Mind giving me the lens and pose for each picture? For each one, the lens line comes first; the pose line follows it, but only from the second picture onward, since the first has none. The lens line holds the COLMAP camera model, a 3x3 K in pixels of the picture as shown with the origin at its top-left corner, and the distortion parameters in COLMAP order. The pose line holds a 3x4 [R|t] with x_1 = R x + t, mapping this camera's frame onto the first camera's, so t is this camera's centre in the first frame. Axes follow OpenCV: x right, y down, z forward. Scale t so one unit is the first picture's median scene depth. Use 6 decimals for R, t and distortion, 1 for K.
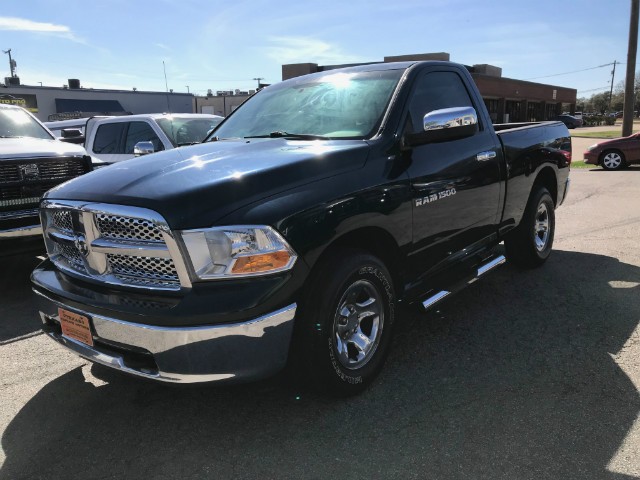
lens RADIAL K [[535.5, 0, 317.2], [0, 535.5, 237.3], [0, 0, 1]] dist [0.010568, -0.010872]
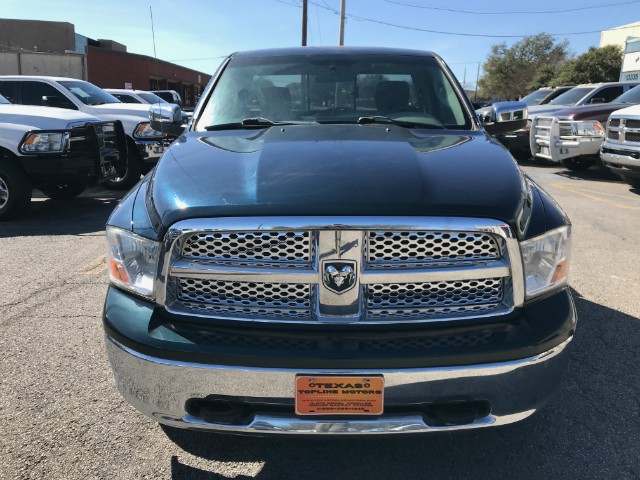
lens RADIAL K [[535.5, 0, 317.2], [0, 535.5, 237.3], [0, 0, 1]] dist [0.010568, -0.010872]
pose [[0.777175, -0.108947, 0.619781, -0.904644], [0.077868, 0.993979, 0.077082, -0.096312], [-0.624448, -0.011645, 0.780980, 0.488204]]
